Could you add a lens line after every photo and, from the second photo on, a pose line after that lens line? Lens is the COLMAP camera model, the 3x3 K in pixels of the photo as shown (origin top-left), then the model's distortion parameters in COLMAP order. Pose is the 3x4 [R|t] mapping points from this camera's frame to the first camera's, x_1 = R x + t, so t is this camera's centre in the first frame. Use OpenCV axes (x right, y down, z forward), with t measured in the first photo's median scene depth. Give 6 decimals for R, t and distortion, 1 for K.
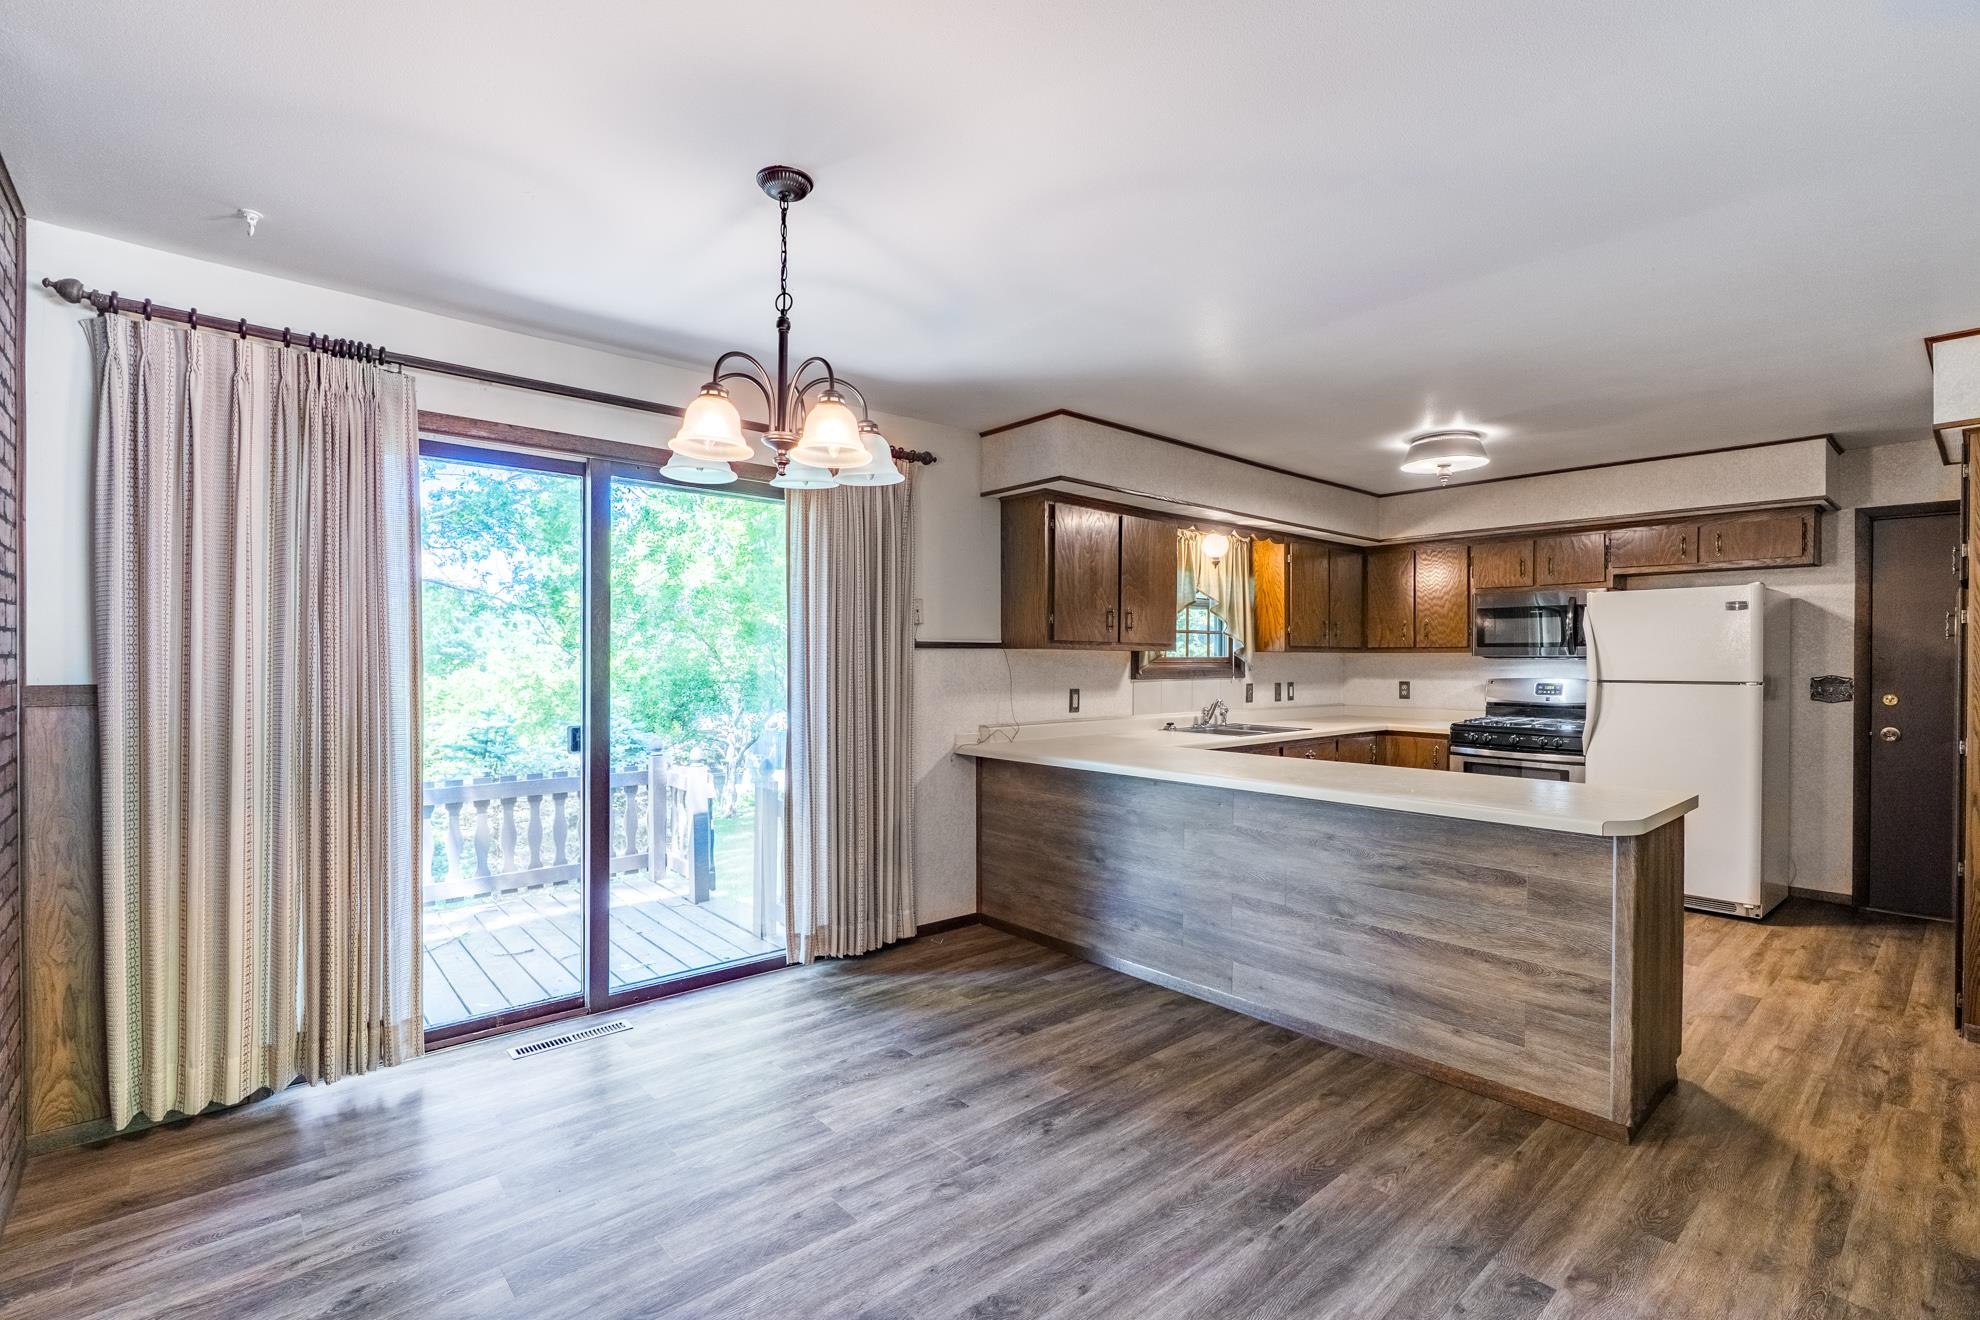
lens RADIAL K [[904.0, 0, 997.7], [0, 904.0, 666.5], [0, 0, 1]] dist [-0.000098, 0.000446]
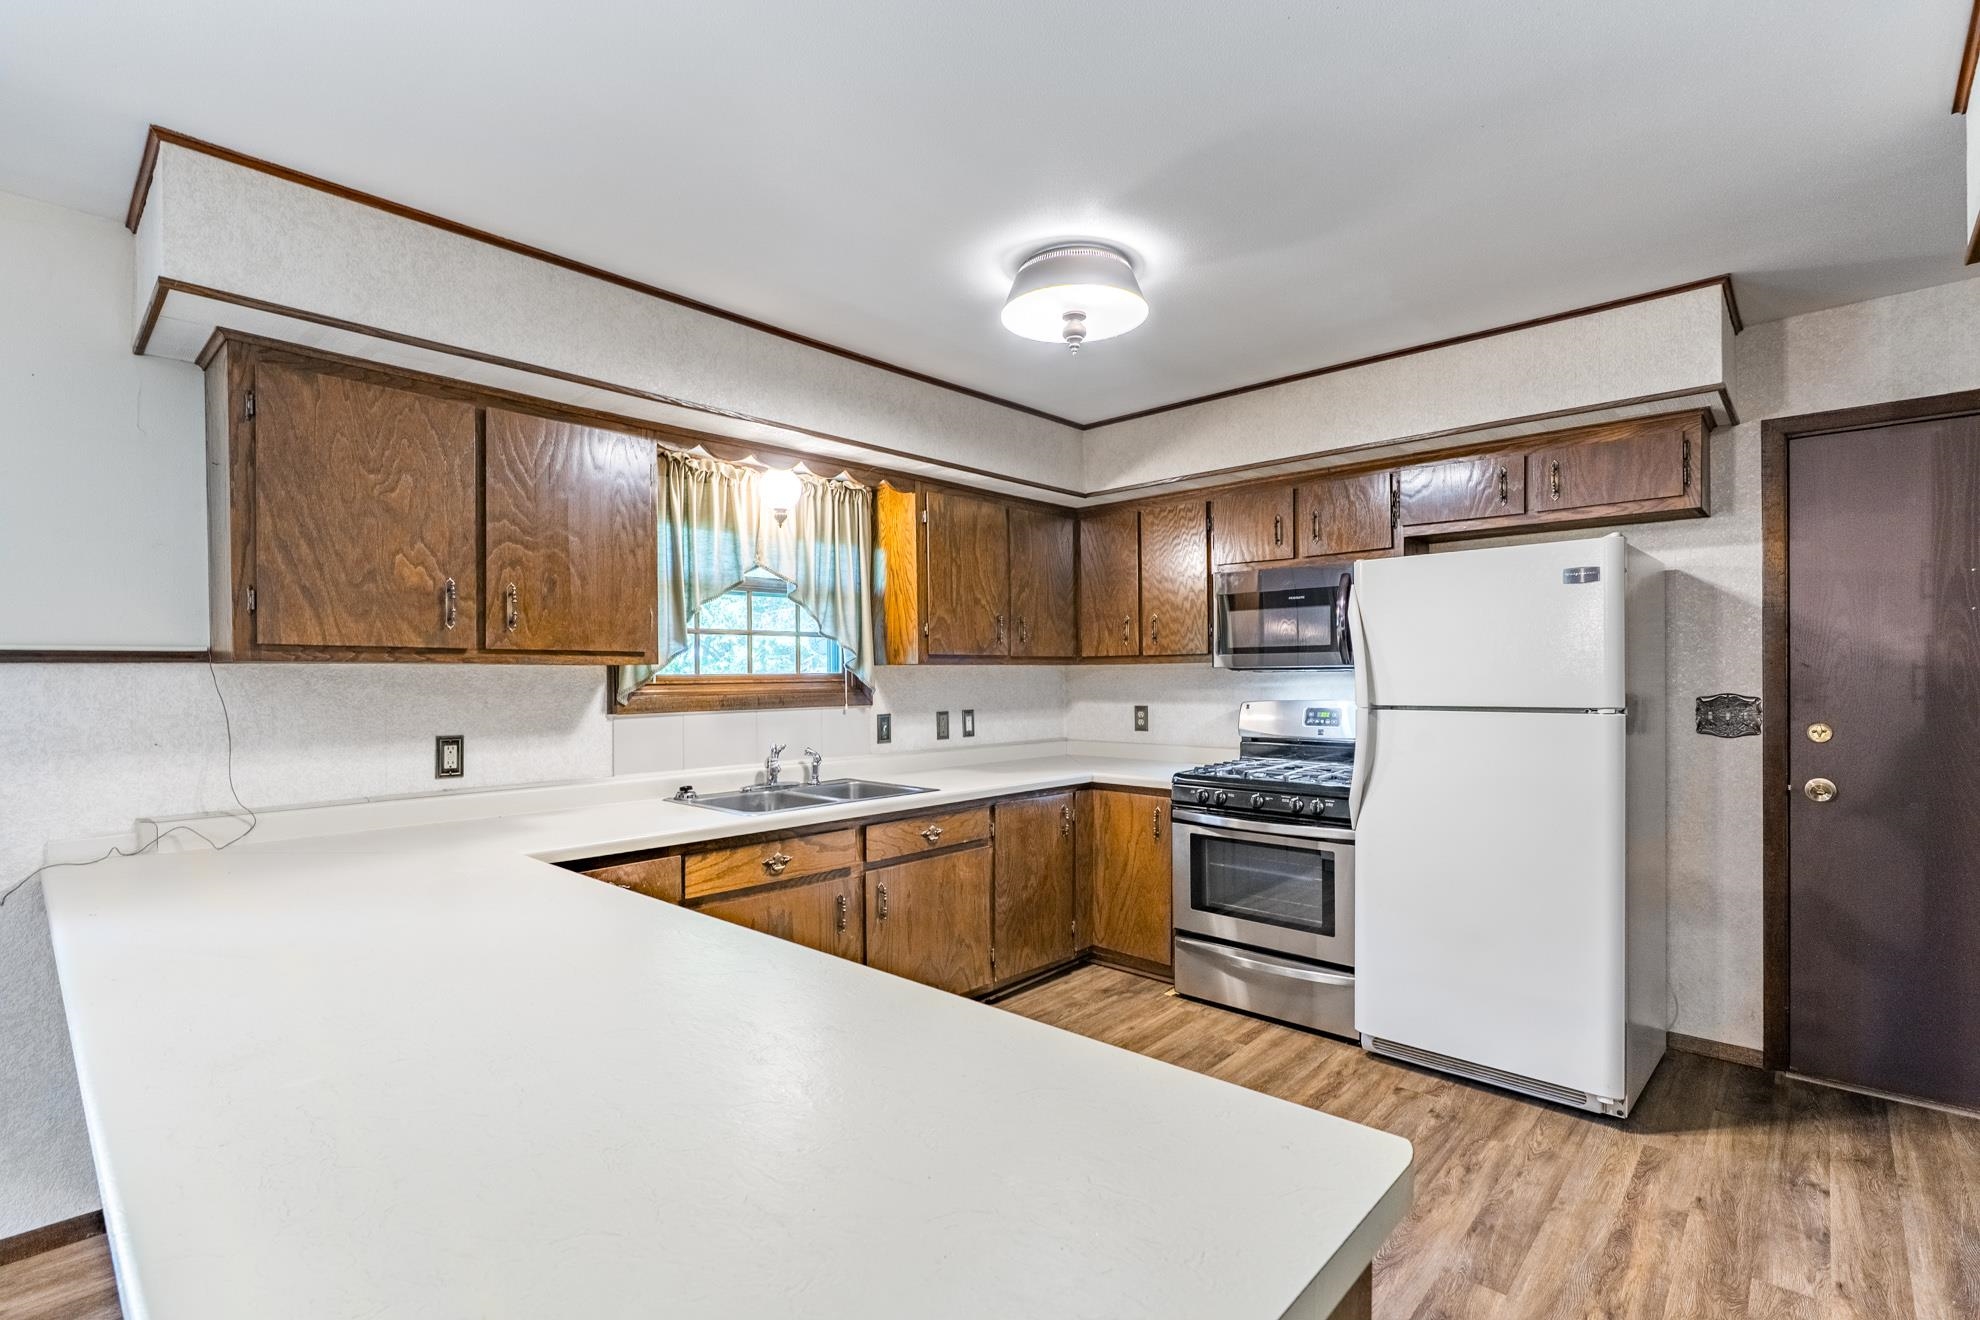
lens RADIAL K [[919.8, 0, 980.4], [0, 919.8, 683.7], [0, 0, 1]] dist [-0.001888, 0.000144]
pose [[0.995759, -0.011641, 0.091257, 0.353118], [0.011582, 0.999932, 0.001173, -0.003230], [-0.091264, -0.000111, 0.995827, 0.417368]]
